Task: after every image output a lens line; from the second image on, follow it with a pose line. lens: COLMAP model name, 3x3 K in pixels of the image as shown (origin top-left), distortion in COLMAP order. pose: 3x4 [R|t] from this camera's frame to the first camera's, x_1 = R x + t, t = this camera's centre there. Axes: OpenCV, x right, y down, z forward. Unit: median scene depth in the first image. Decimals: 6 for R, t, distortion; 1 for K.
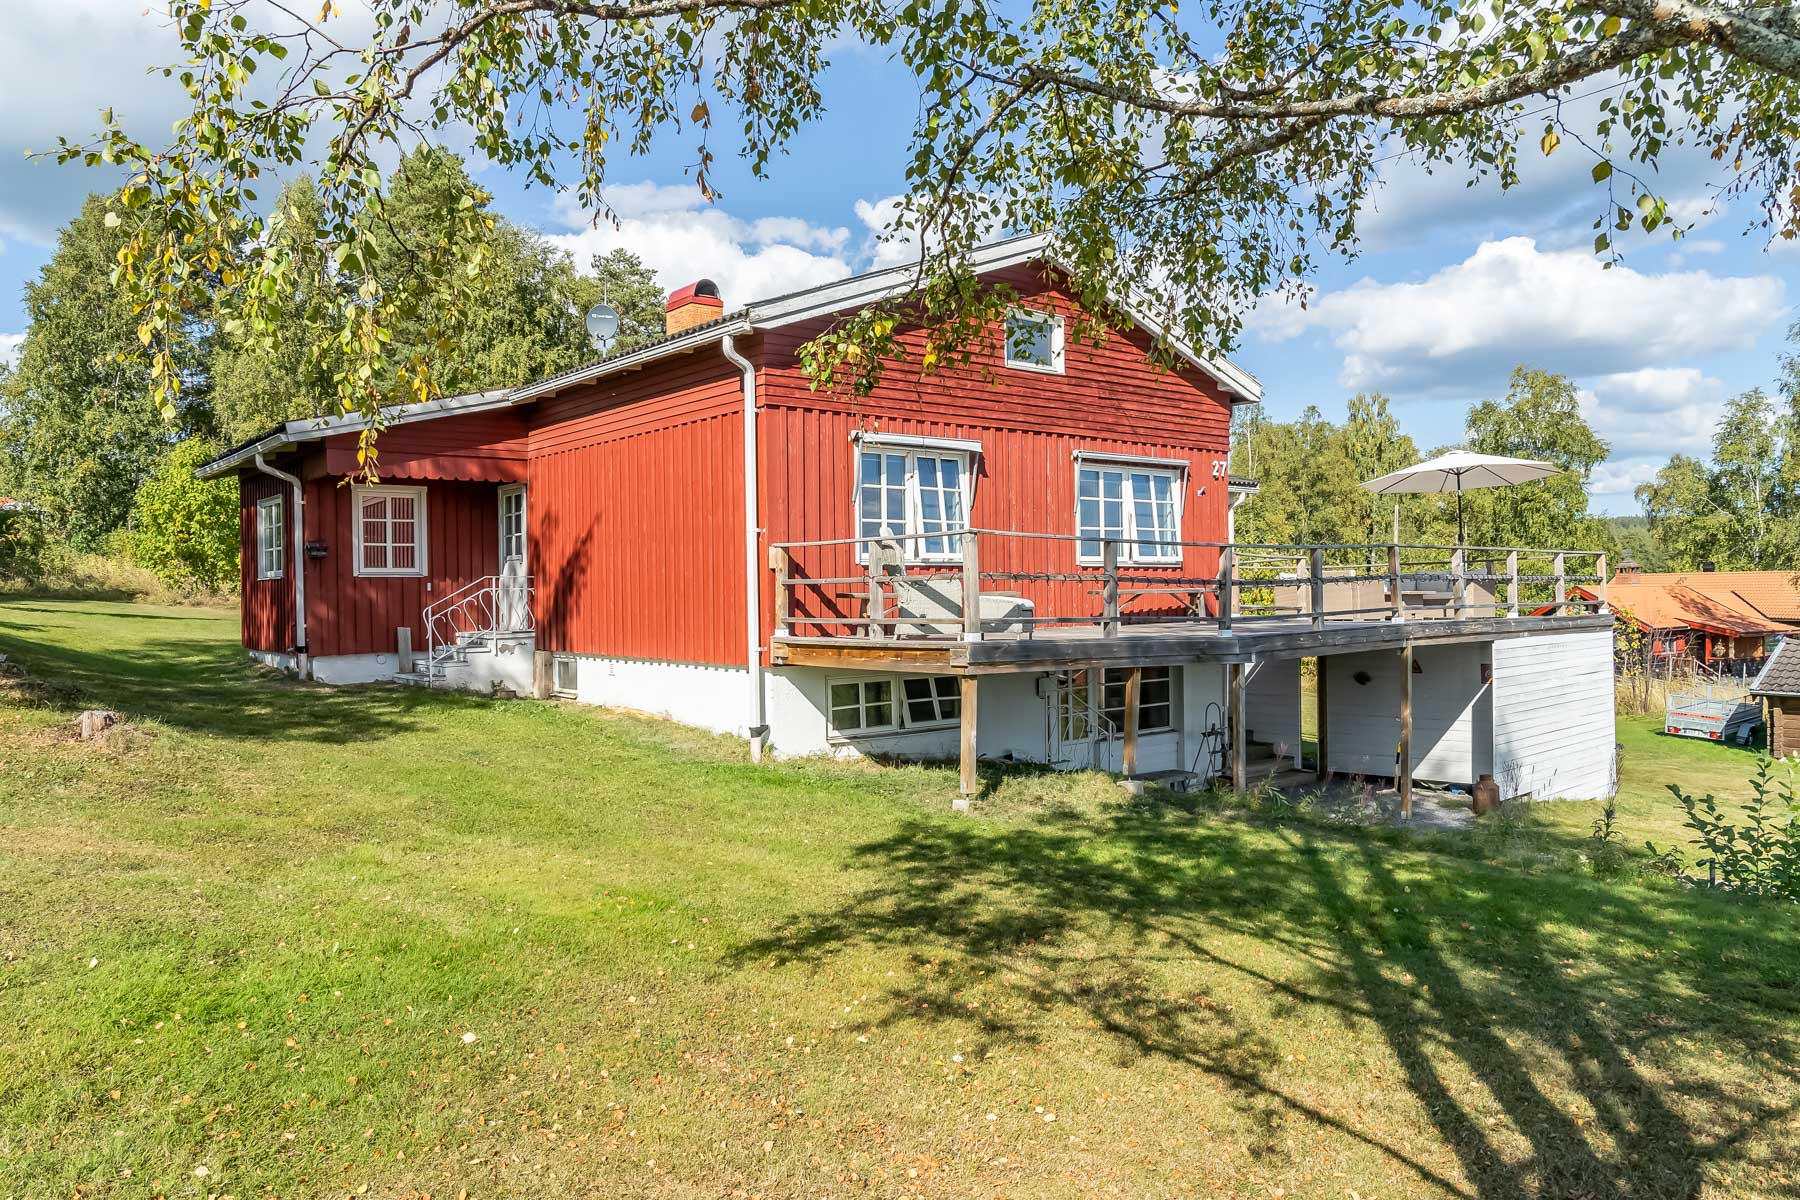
lens RADIAL K [[1239.5, 0, 904.7], [0, 1239.5, 606.5], [0, 0, 1]] dist [-0.000557, 0.001718]
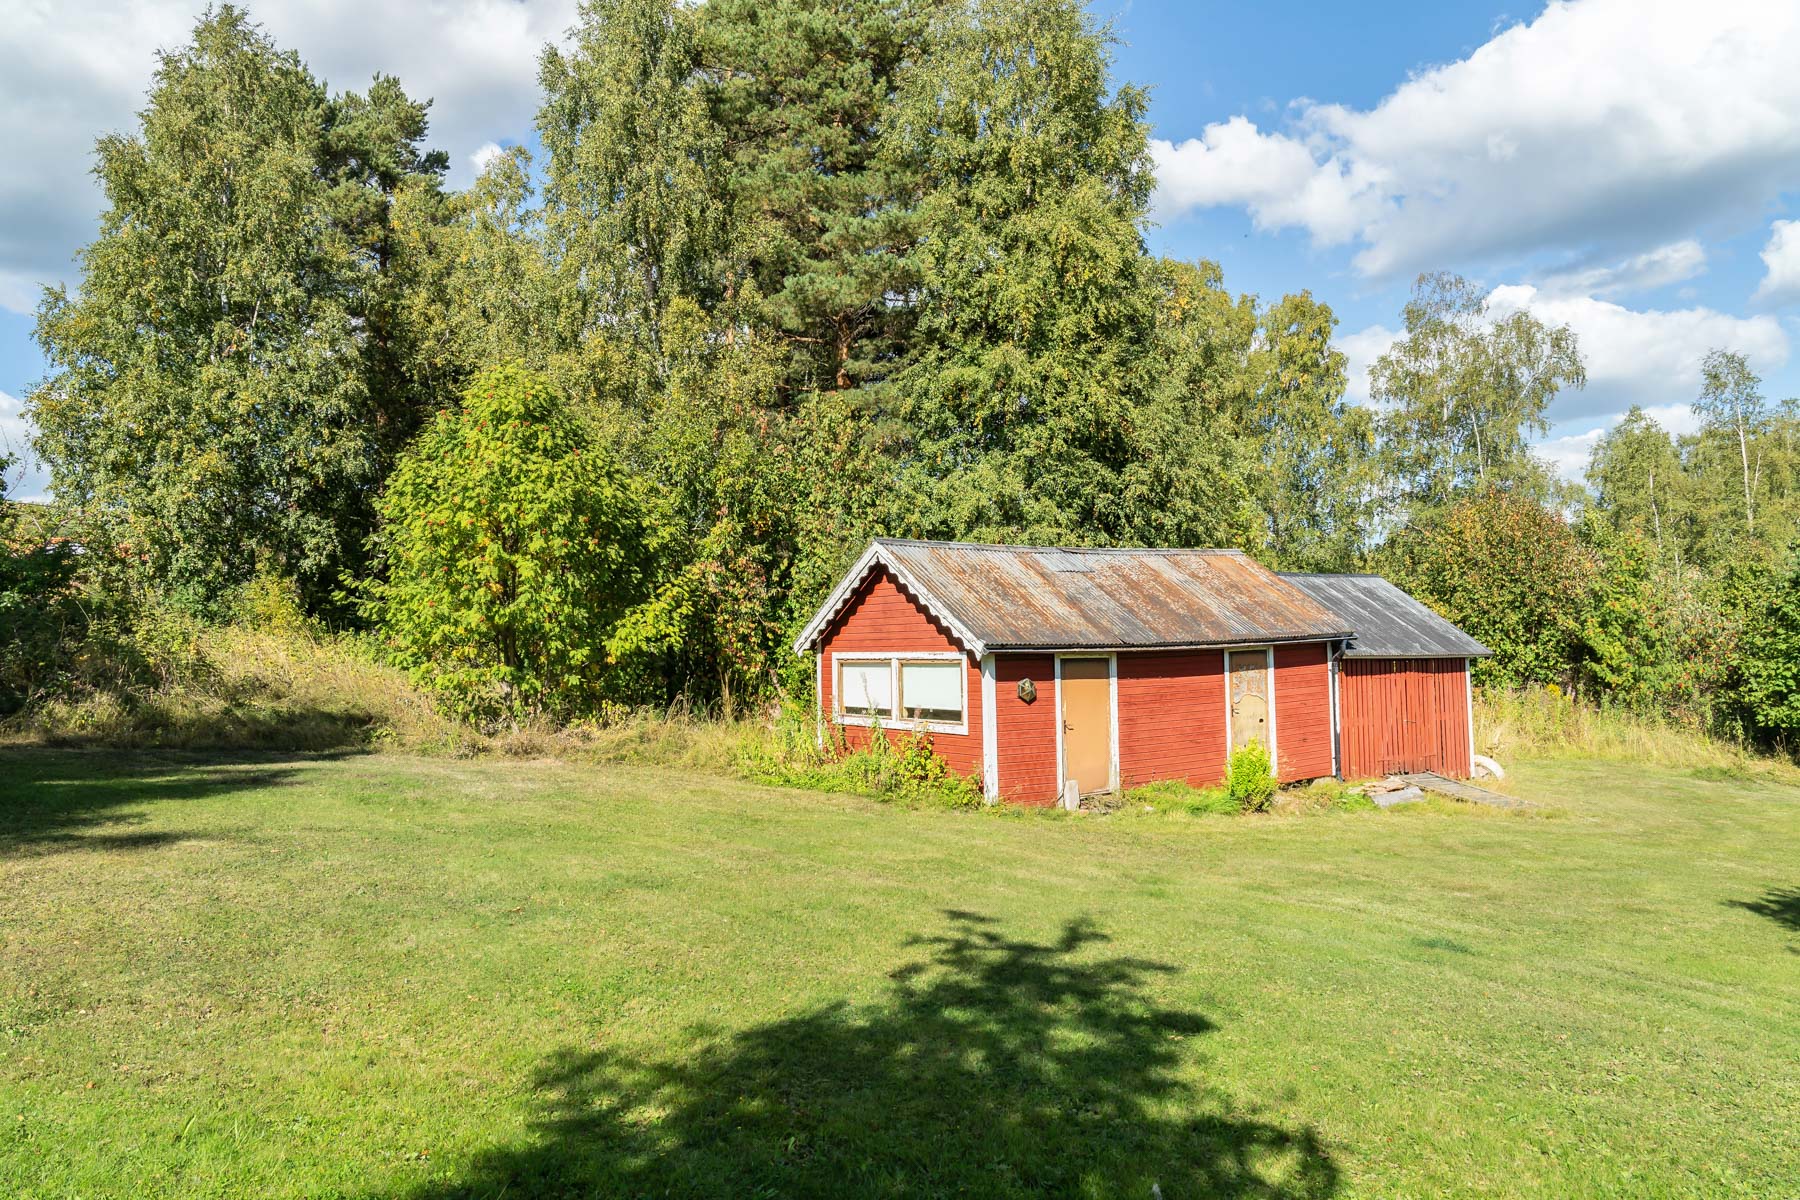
lens RADIAL K [[1239.5, 0, 895.2], [0, 1239.5, 599.3], [0, 0, 1]] dist [-0.000557, 0.001718]
pose [[0.999810, -0.009167, -0.017219, -0.348436], [0.008410, 0.999017, -0.043518, -0.027110], [0.017601, 0.043364, 0.998904, 0.464226]]
